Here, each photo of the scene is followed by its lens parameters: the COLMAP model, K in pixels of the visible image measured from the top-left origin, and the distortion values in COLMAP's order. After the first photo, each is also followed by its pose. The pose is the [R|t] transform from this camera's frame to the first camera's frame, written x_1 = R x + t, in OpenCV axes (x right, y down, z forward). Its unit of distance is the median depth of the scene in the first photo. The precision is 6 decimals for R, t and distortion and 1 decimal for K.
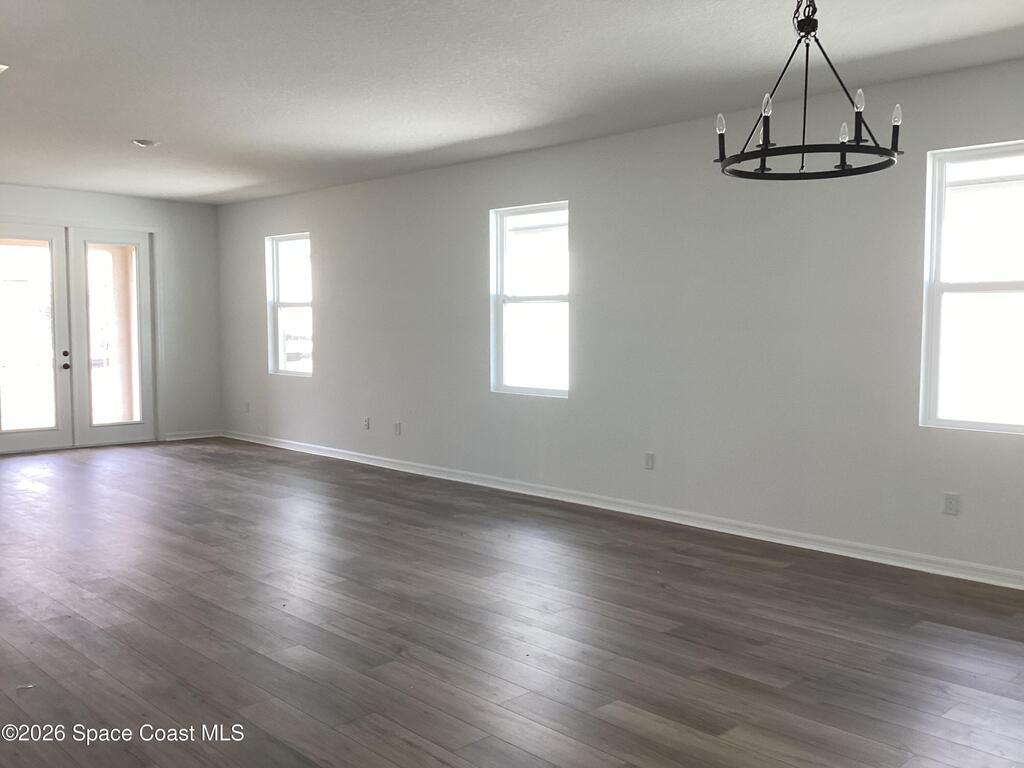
lens RADIAL K [[930.4, 0, 509.9], [0, 930.4, 382.0], [0, 0, 1]] dist [0.050481, -0.054355]
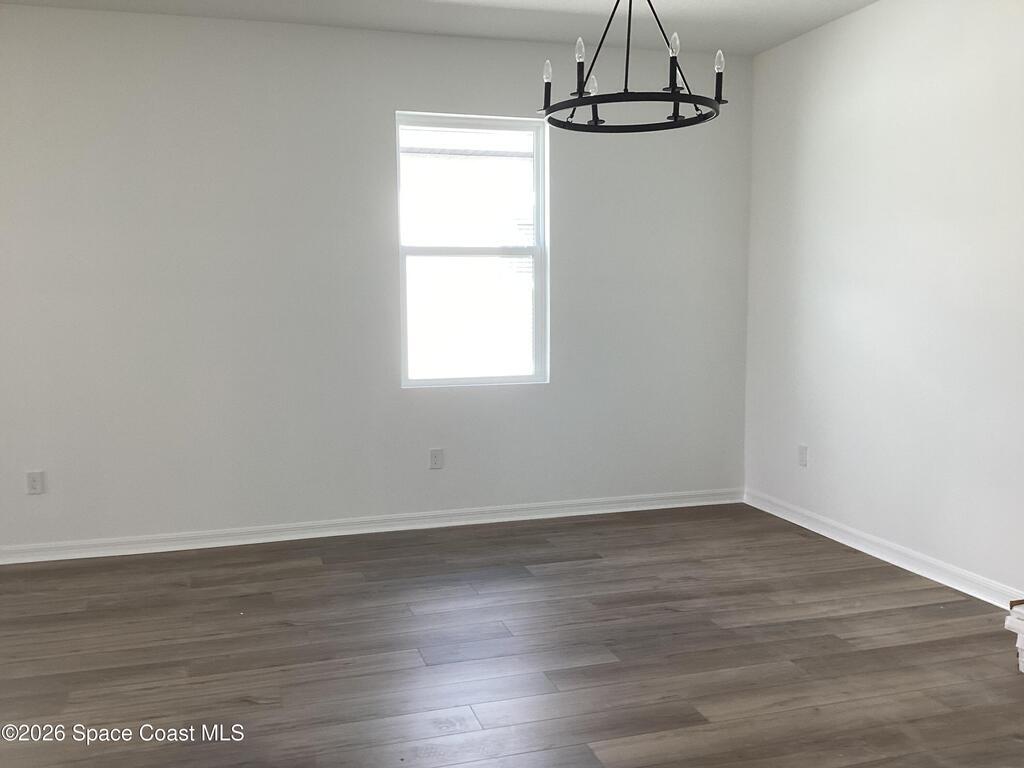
lens RADIAL K [[930.4, 0, 513.7], [0, 930.4, 382.6], [0, 0, 1]] dist [0.050481, -0.054355]
pose [[0.490363, -0.106513, 0.864985, -0.439250], [0.080863, 0.993783, 0.076532, -0.031545], [-0.867759, 0.032416, 0.495927, 0.471612]]
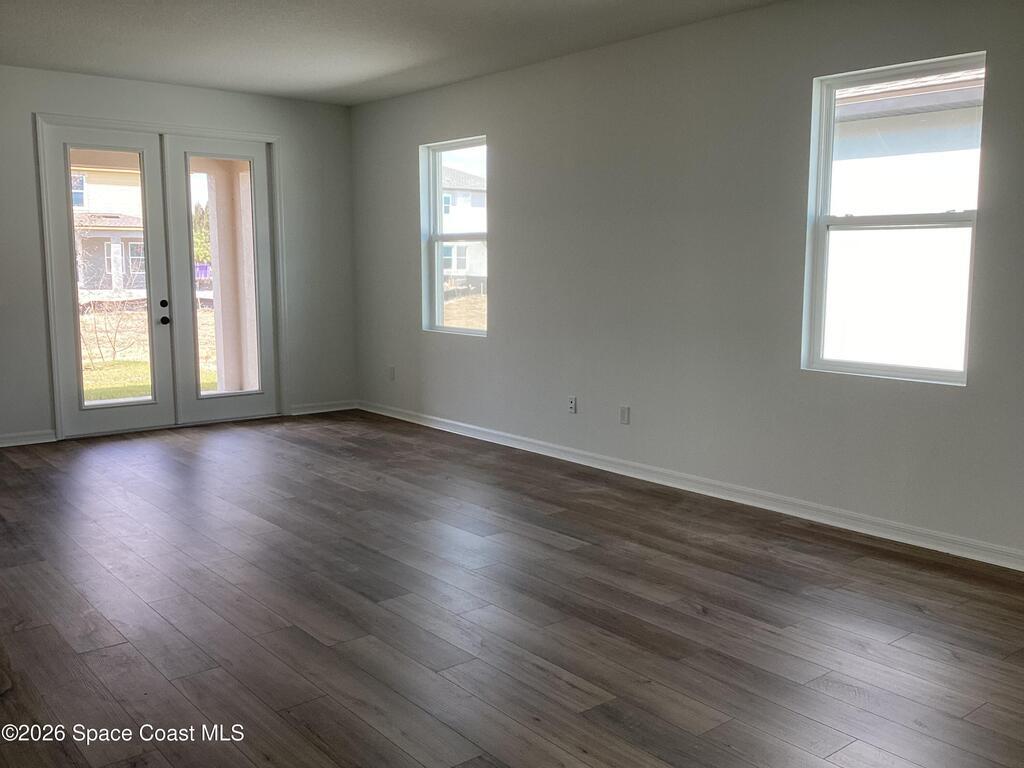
lens RADIAL K [[930.4, 0, 517.1], [0, 930.4, 385.1], [0, 0, 1]] dist [0.050481, -0.054355]
pose [[0.996498, 0.010261, -0.082980, -0.127613], [-0.004639, 0.997697, 0.067667, -0.016955], [0.083483, -0.067045, 0.994251, 0.271250]]
